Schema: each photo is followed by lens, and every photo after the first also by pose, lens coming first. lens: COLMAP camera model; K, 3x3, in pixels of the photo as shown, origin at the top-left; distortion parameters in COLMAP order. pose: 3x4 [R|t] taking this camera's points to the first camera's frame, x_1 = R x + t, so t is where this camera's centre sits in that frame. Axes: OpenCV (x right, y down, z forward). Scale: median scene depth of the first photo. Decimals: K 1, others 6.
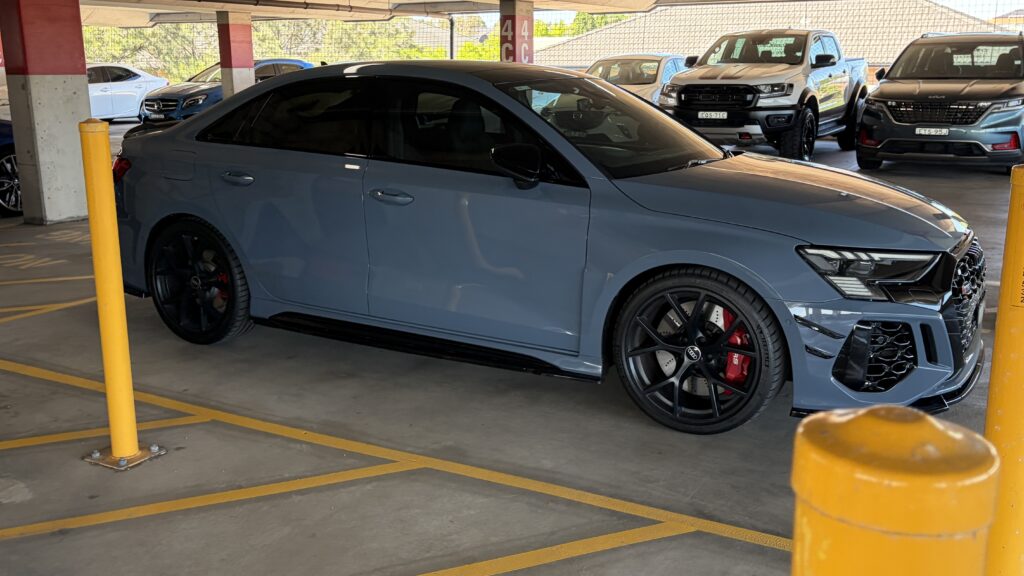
lens RADIAL K [[990.1, 0, 513.6], [0, 990.1, 289.2], [0, 0, 1]] dist [0.038317, 0.000000]
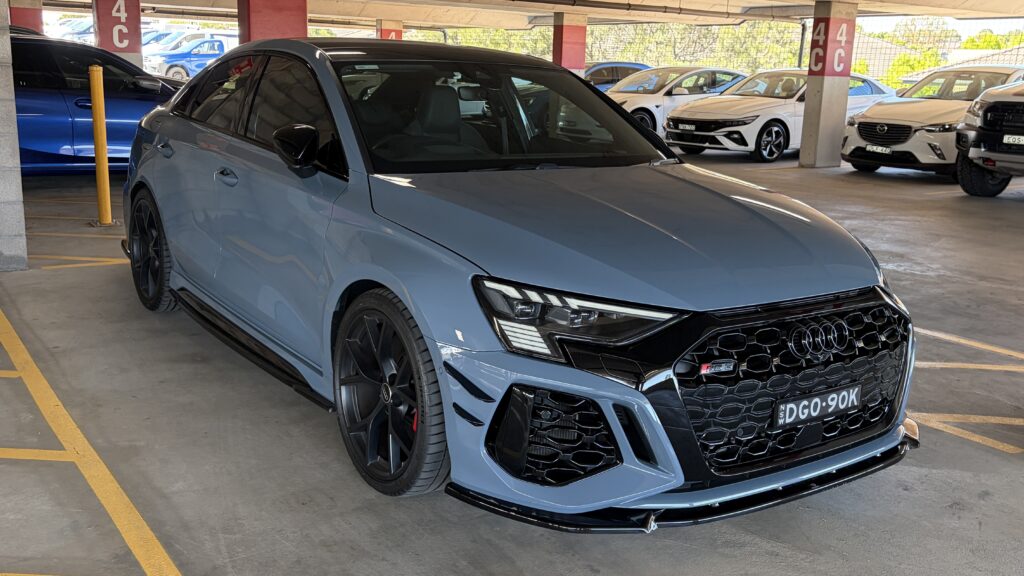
lens RADIAL K [[990.1, 0, 513.2], [0, 990.1, 284.7], [0, 0, 1]] dist [0.038317, 0.000000]
pose [[0.895325, 0.129148, -0.426280, 0.185208], [-0.135565, 0.990649, 0.015403, -0.015129], [0.424283, 0.043998, 0.904460, 0.092058]]
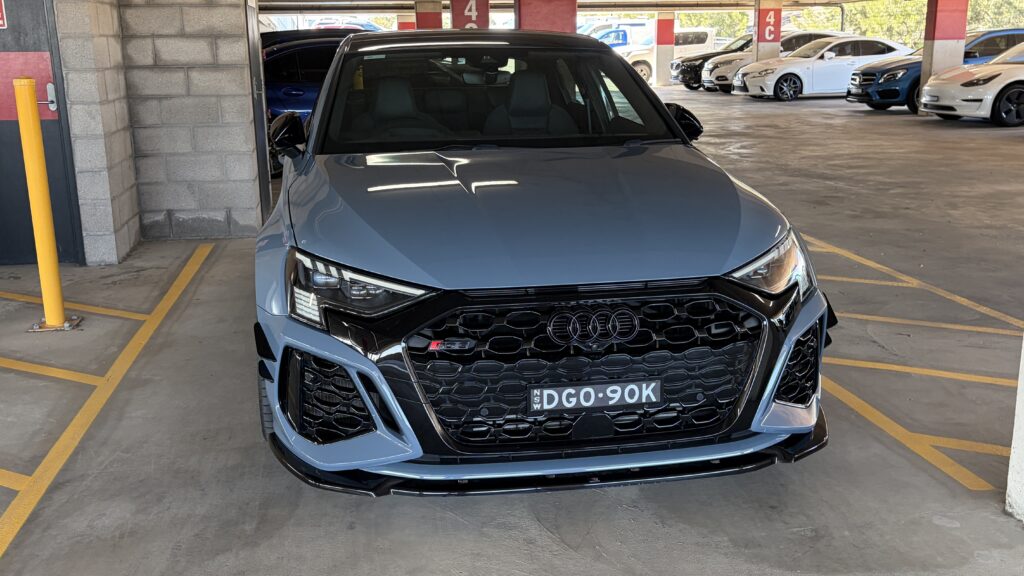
lens RADIAL K [[990.1, 0, 517.3], [0, 990.1, 288.3], [0, 0, 1]] dist [0.038317, 0.000000]
pose [[0.630220, 0.181016, -0.755020, 0.304191], [-0.163393, 0.981586, 0.098950, -0.035785], [0.759029, 0.061004, 0.648192, 0.173622]]
